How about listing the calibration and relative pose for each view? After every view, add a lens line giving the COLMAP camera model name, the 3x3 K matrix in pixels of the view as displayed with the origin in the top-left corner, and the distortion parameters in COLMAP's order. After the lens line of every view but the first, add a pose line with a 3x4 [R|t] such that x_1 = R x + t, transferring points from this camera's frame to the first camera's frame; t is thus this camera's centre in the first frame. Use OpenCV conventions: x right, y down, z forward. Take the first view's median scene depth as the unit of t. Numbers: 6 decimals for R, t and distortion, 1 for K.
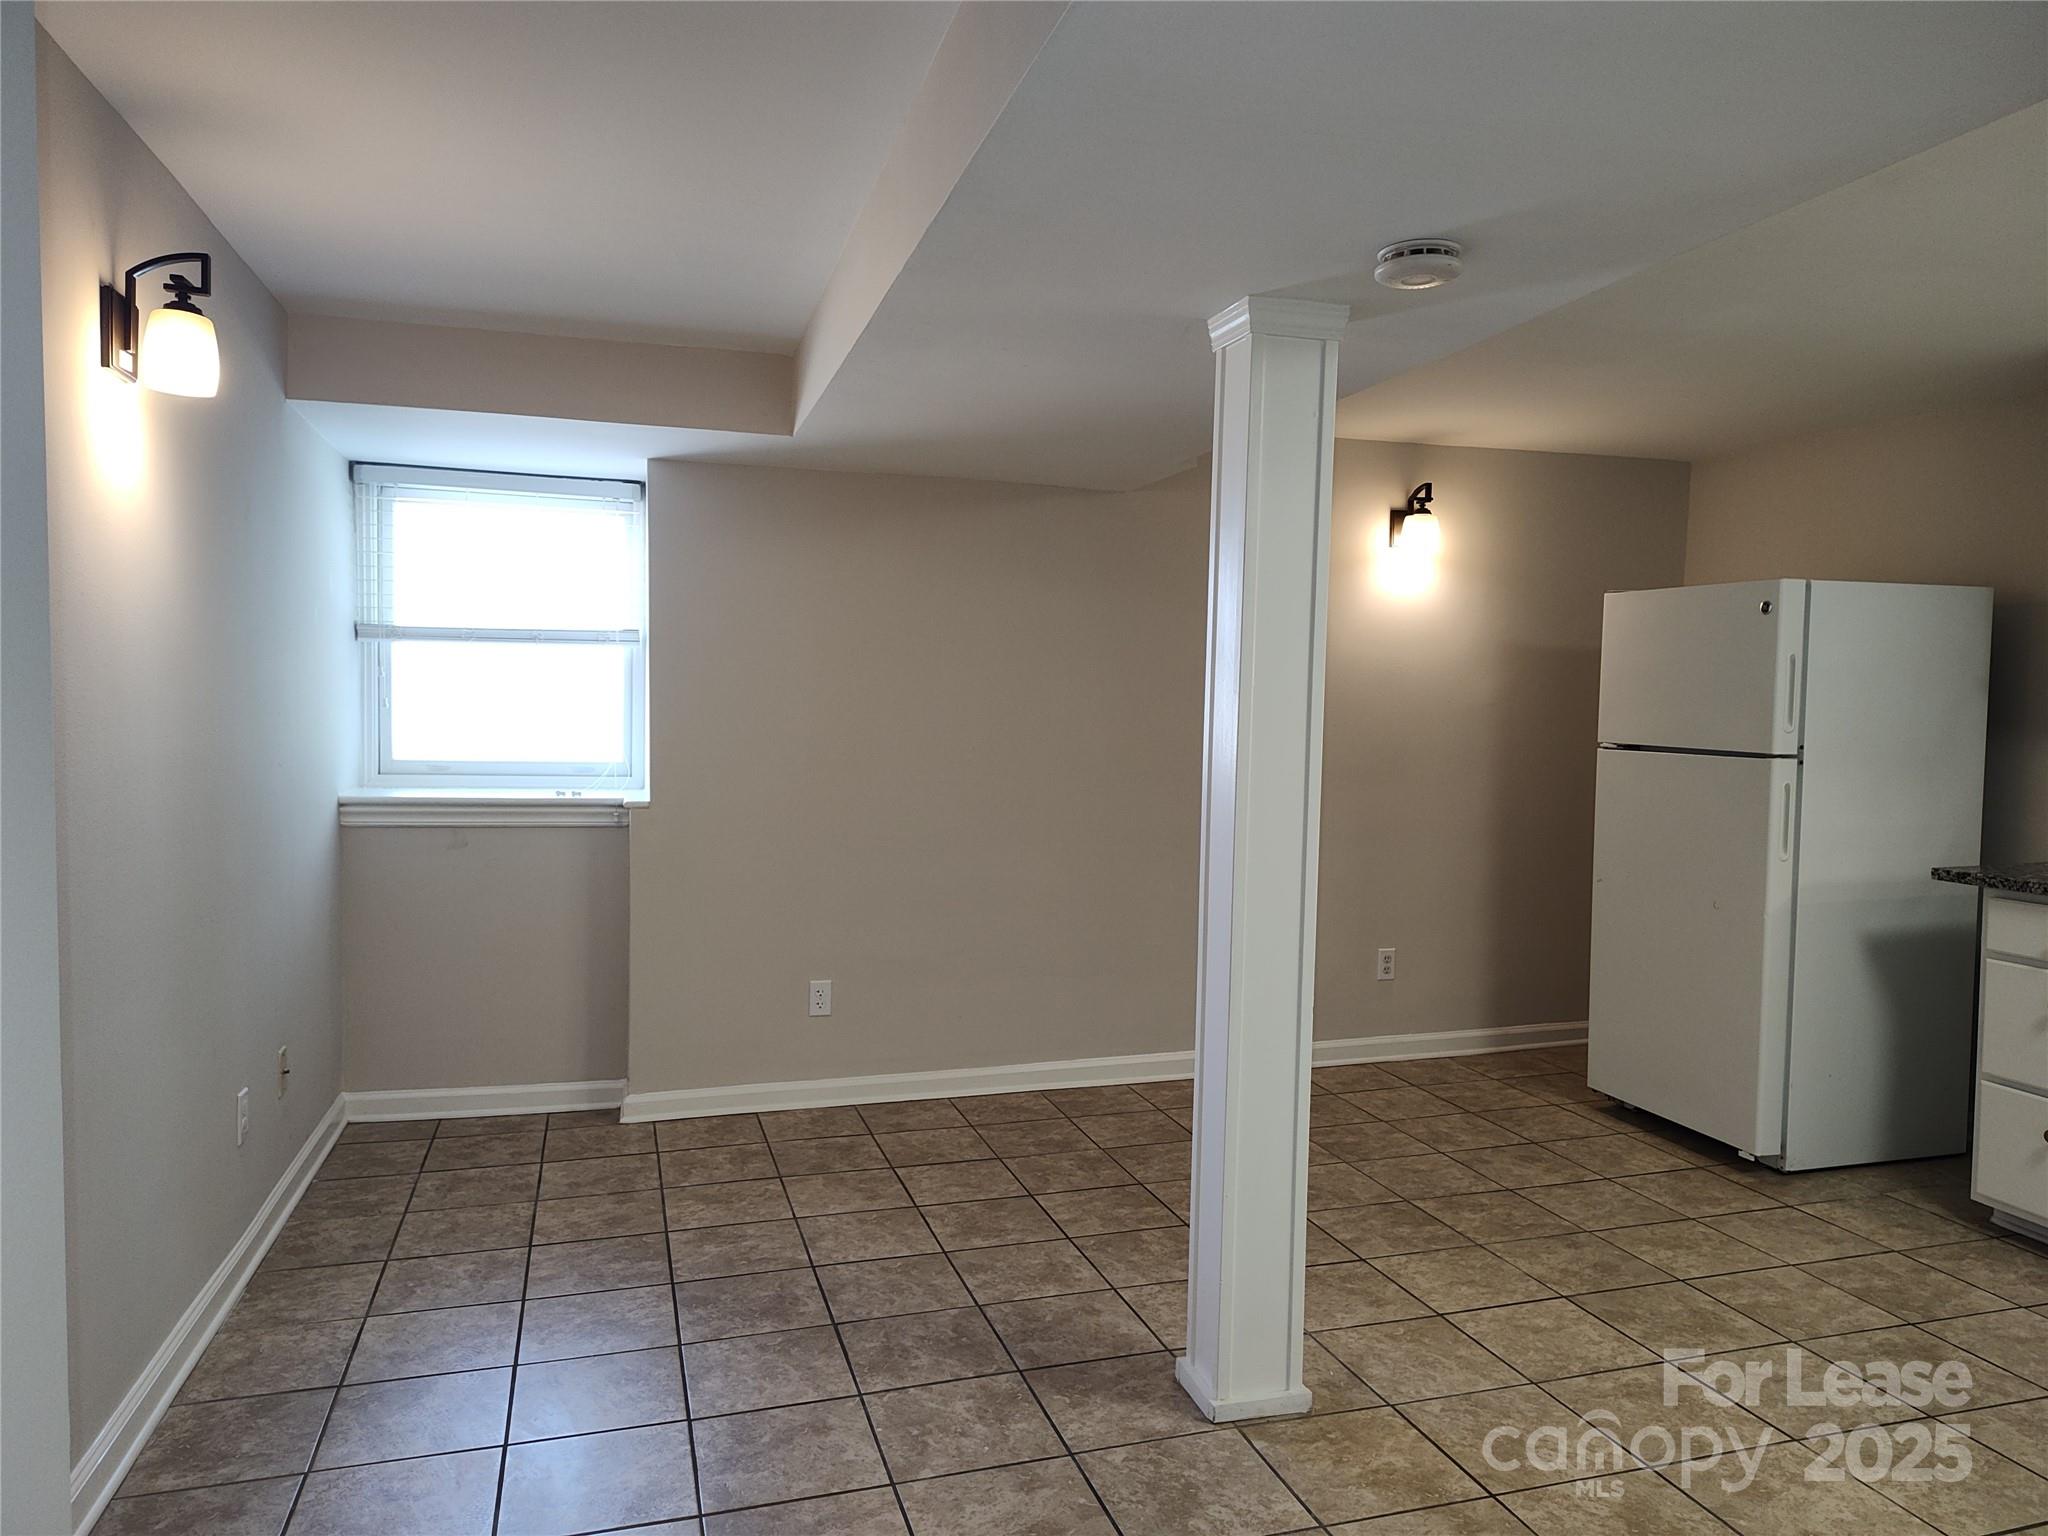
lens RADIAL K [[1384.8, 0, 1026.5], [0, 1384.8, 770.6], [0, 0, 1]] dist [0.027425, -0.022812]
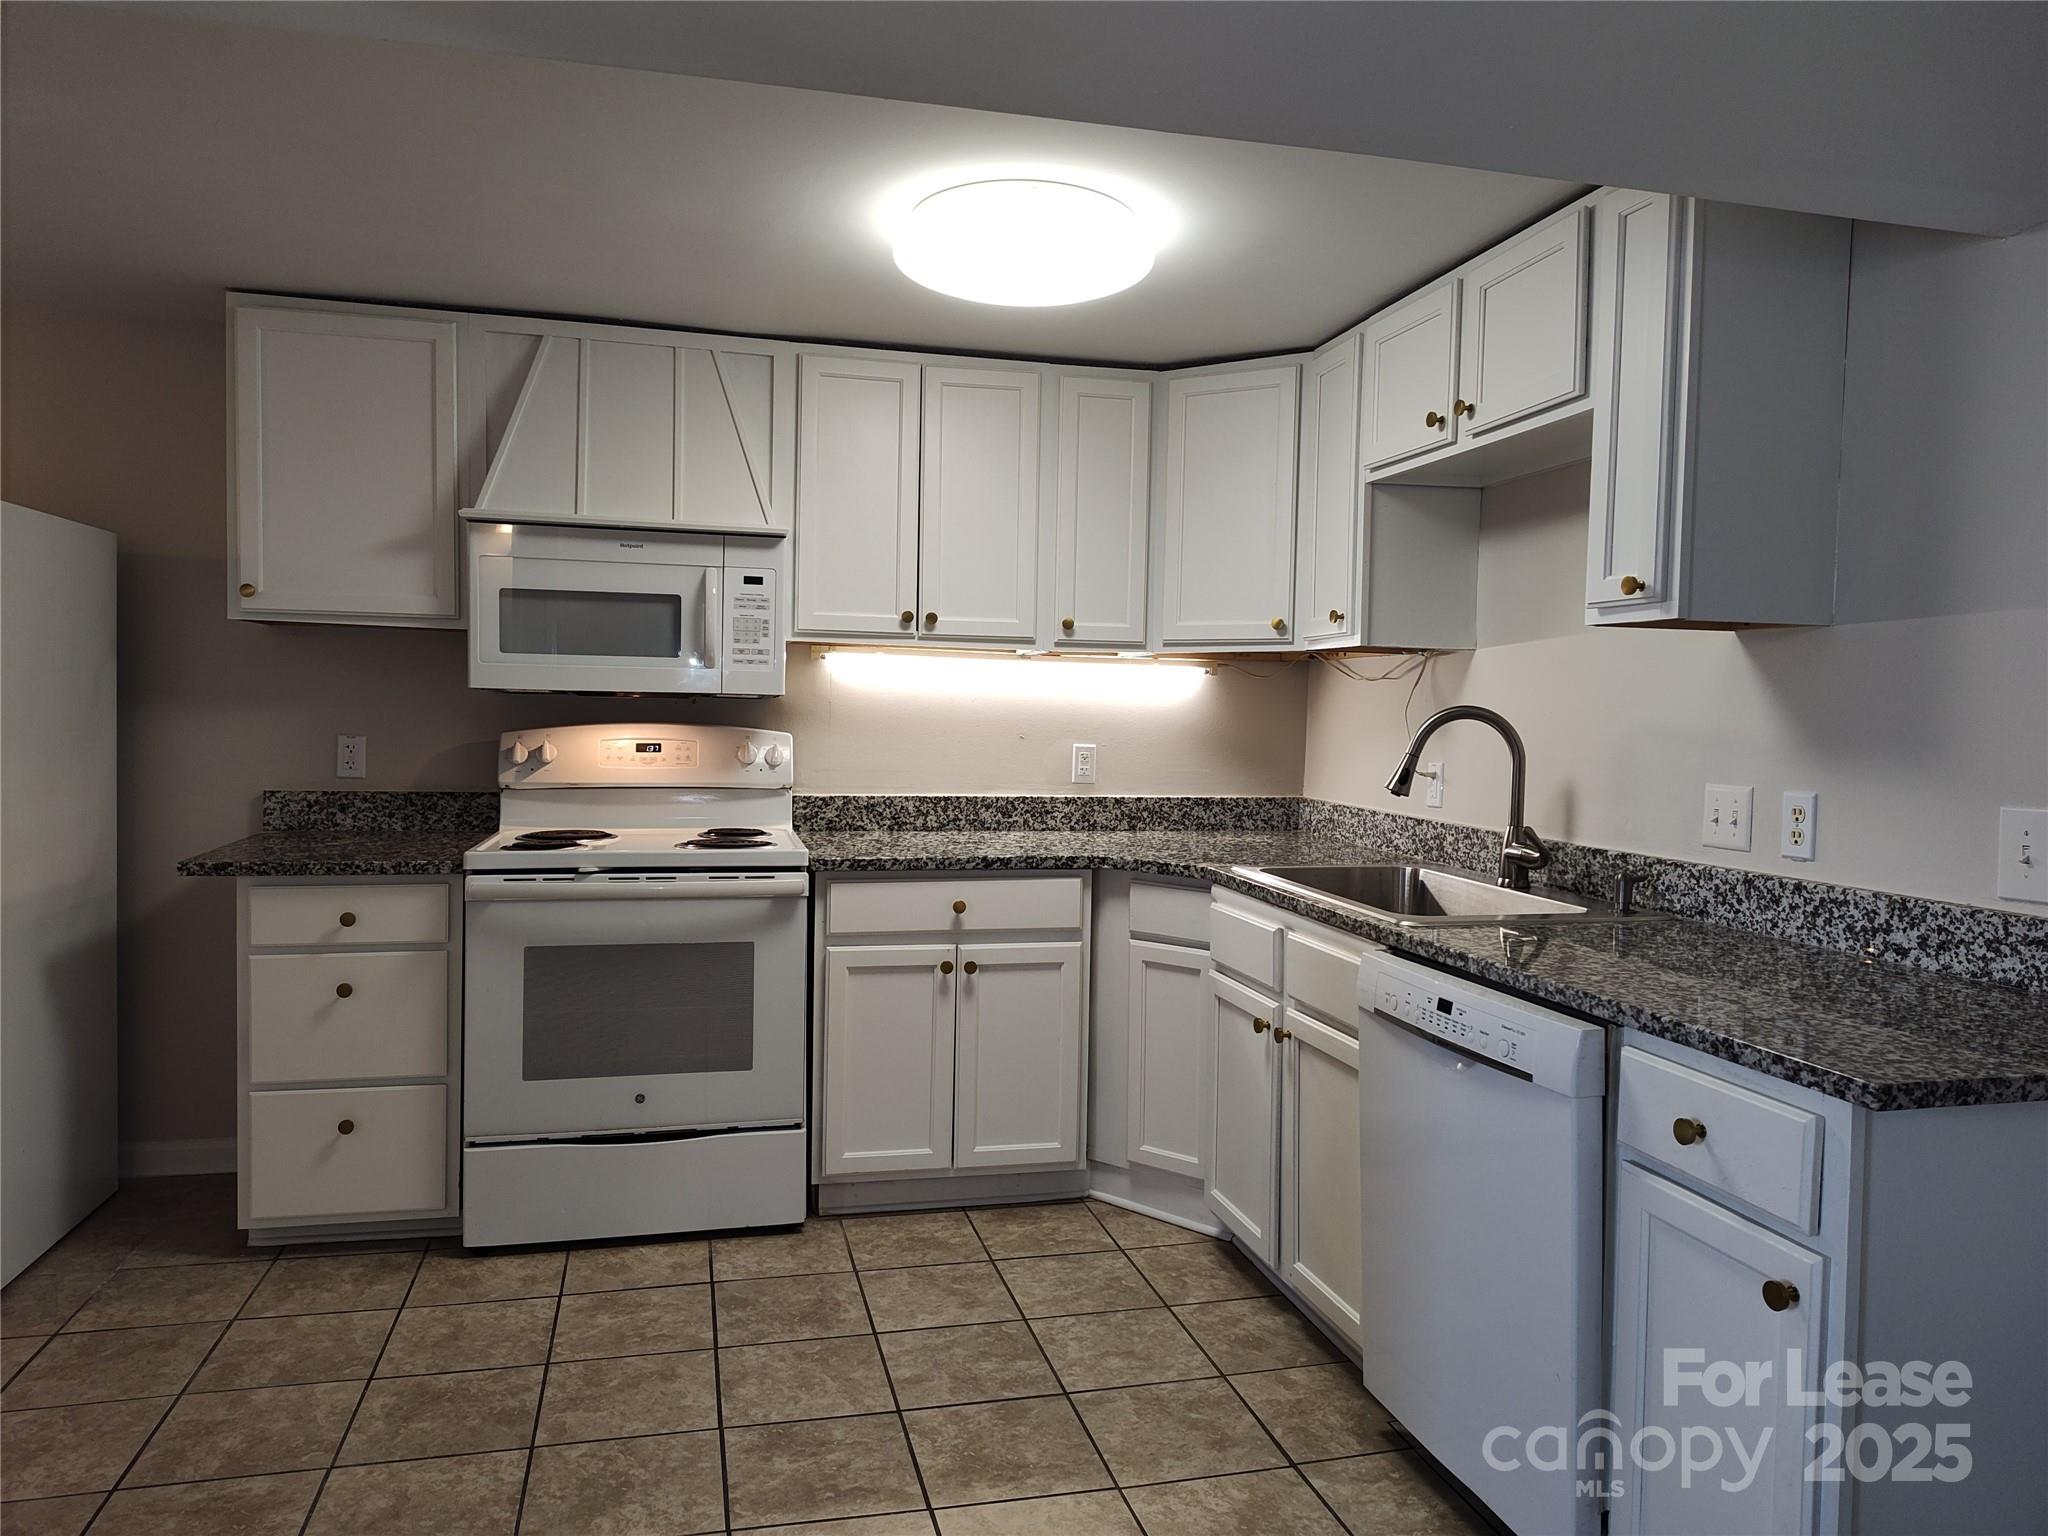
lens RADIAL K [[1384.8, 0, 1025.2], [0, 1384.8, 767.4], [0, 0, 1]] dist [0.027425, -0.022812]
pose [[0.048013, -0.047895, 0.997698, -0.172110], [0.028112, 0.998519, 0.046582, -0.013011], [-0.998451, 0.025811, 0.049288, 0.462841]]
